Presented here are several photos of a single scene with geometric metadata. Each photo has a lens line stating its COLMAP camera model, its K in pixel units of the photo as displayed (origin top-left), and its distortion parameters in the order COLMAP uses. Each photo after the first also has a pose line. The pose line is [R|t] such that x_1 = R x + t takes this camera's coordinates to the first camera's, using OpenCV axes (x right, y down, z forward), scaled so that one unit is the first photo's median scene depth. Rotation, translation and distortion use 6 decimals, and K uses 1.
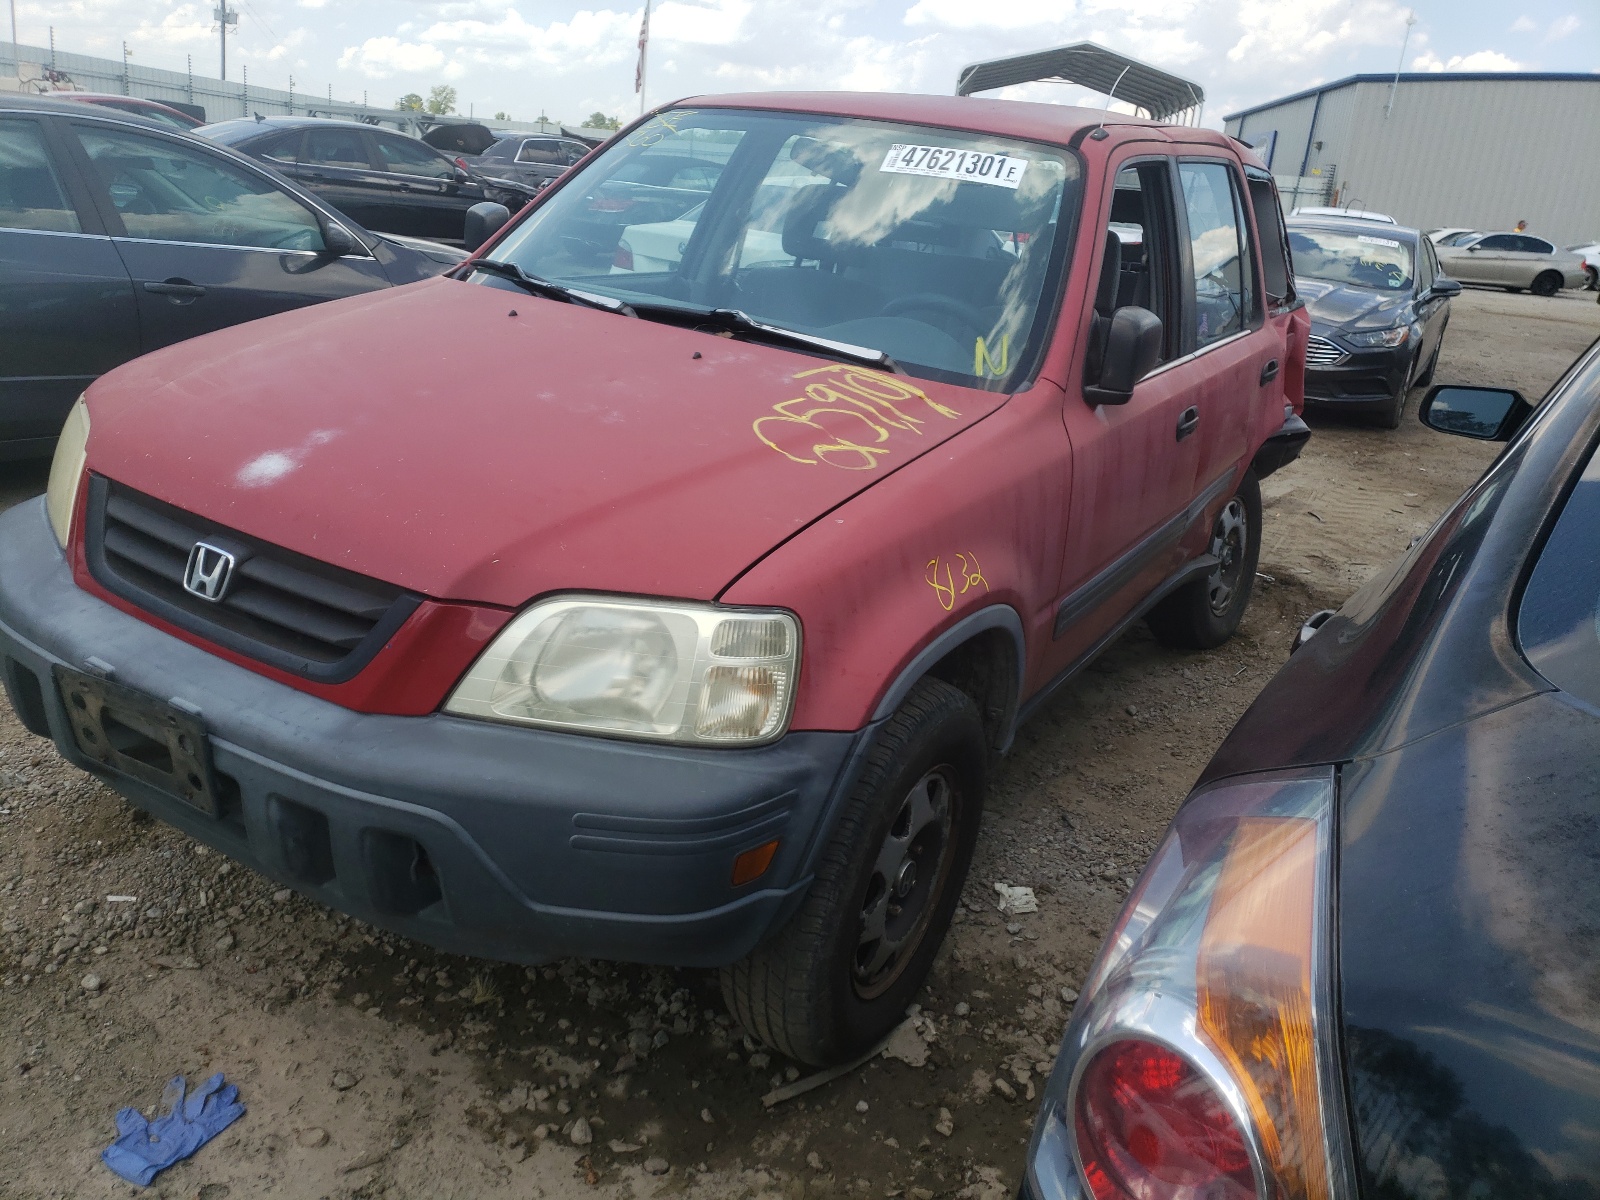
lens RADIAL K [[1241.5, 0, 795.0], [0, 1241.5, 595.8], [0, 0, 1]] dist [0.025388, -0.018437]
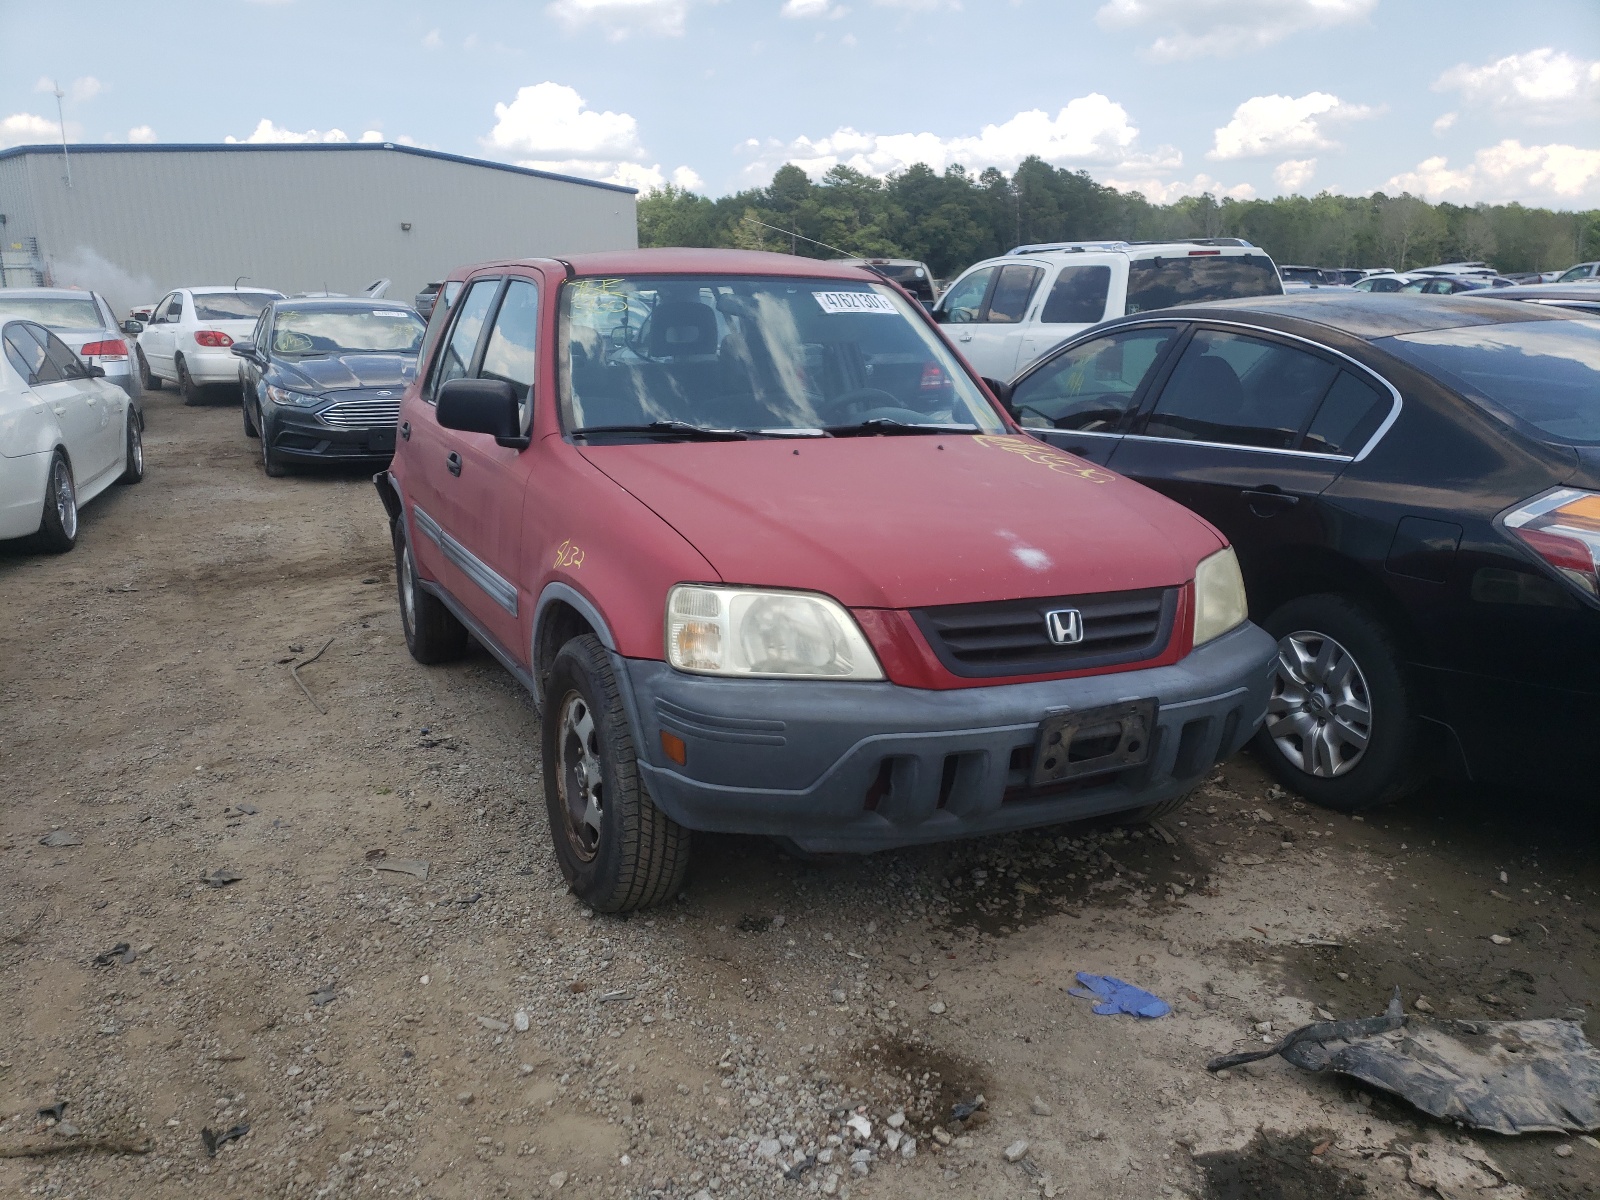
lens RADIAL K [[1241.5, 0, 786.7], [0, 1241.5, 606.0], [0, 0, 1]] dist [0.025388, -0.018437]
pose [[0.547793, -0.279439, 0.788566, -1.605946], [0.306672, 0.944029, 0.121494, -0.288204], [-0.778380, 0.175277, 0.602829, 0.305298]]
